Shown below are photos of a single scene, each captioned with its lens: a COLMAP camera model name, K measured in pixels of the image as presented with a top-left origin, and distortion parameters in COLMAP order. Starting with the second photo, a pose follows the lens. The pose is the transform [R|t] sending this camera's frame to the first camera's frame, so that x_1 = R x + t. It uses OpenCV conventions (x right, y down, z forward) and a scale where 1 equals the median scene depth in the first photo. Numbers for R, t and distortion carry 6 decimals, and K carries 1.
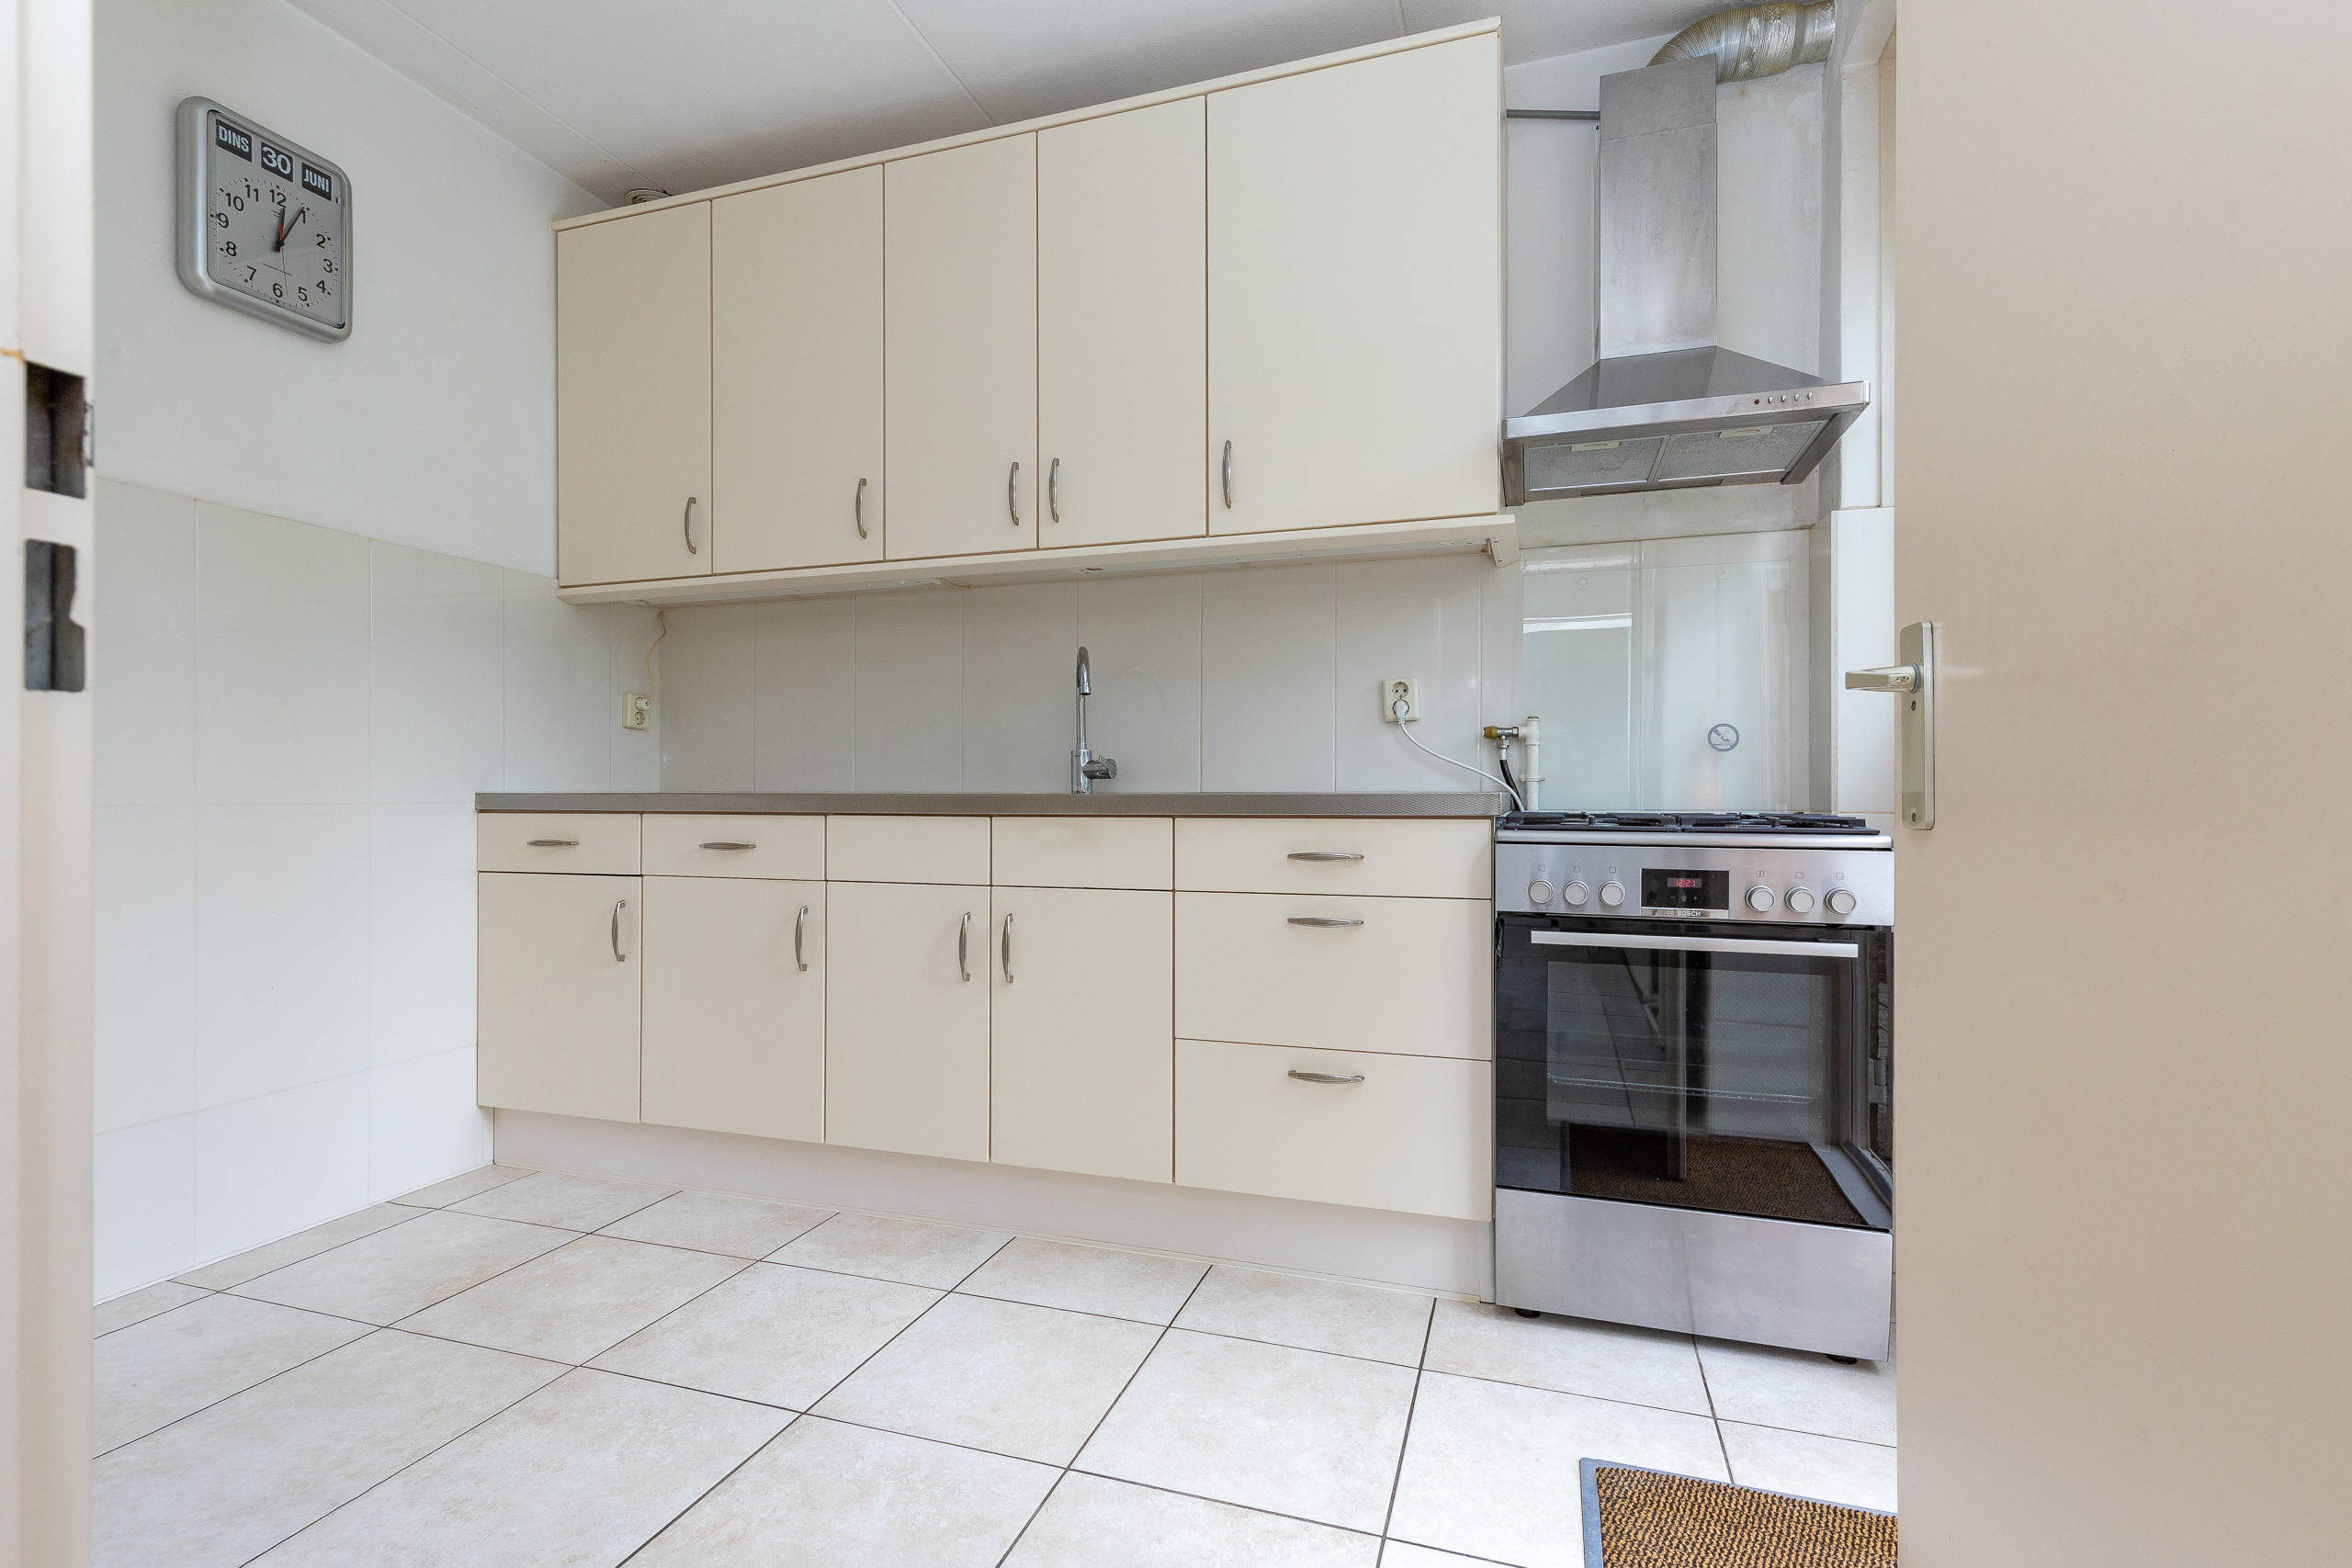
lens RADIAL K [[1097.5, 0, 1195.0], [0, 1097.5, 792.8], [0, 0, 1]] dist [0.006492, -0.000563]
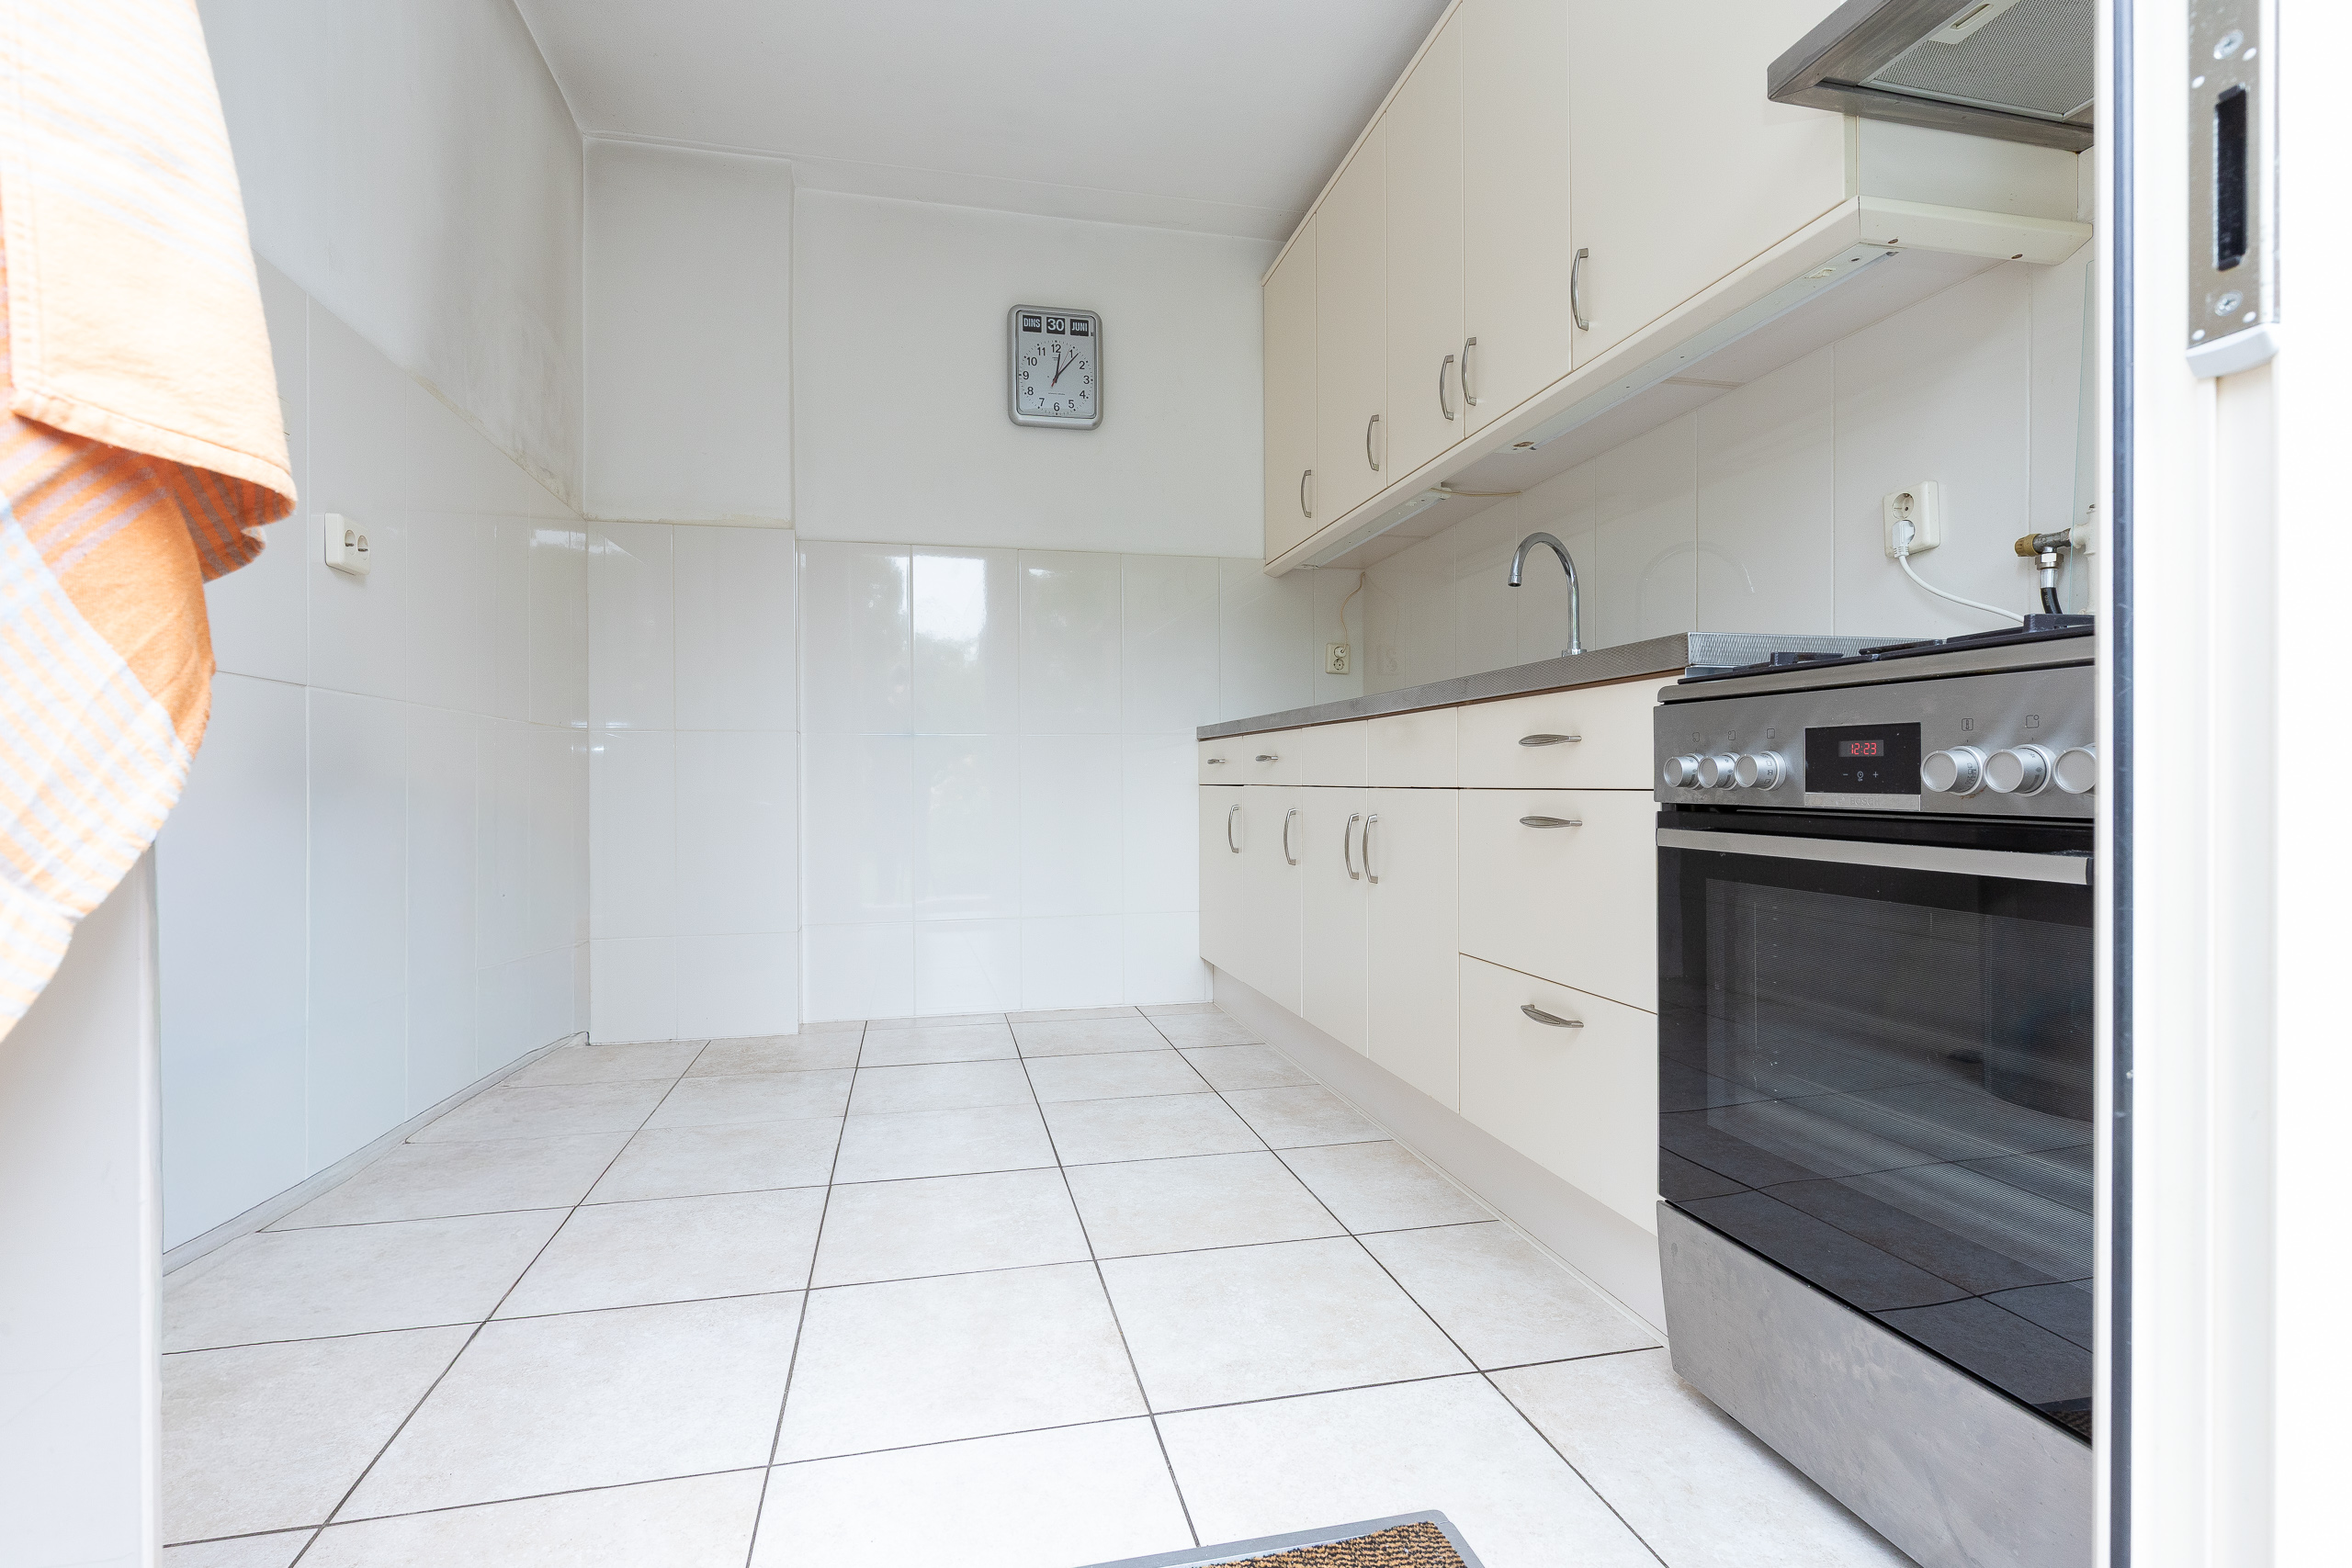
lens RADIAL K [[1124.2, 0, 1191.4], [0, 1124.2, 783.7], [0, 0, 1]] dist [0.000762, -0.002472]
pose [[0.514878, -0.002630, -0.857259, 0.641072], [0.010555, 0.999939, 0.003271, 0.078928], [0.857198, -0.010732, 0.514874, 0.333047]]
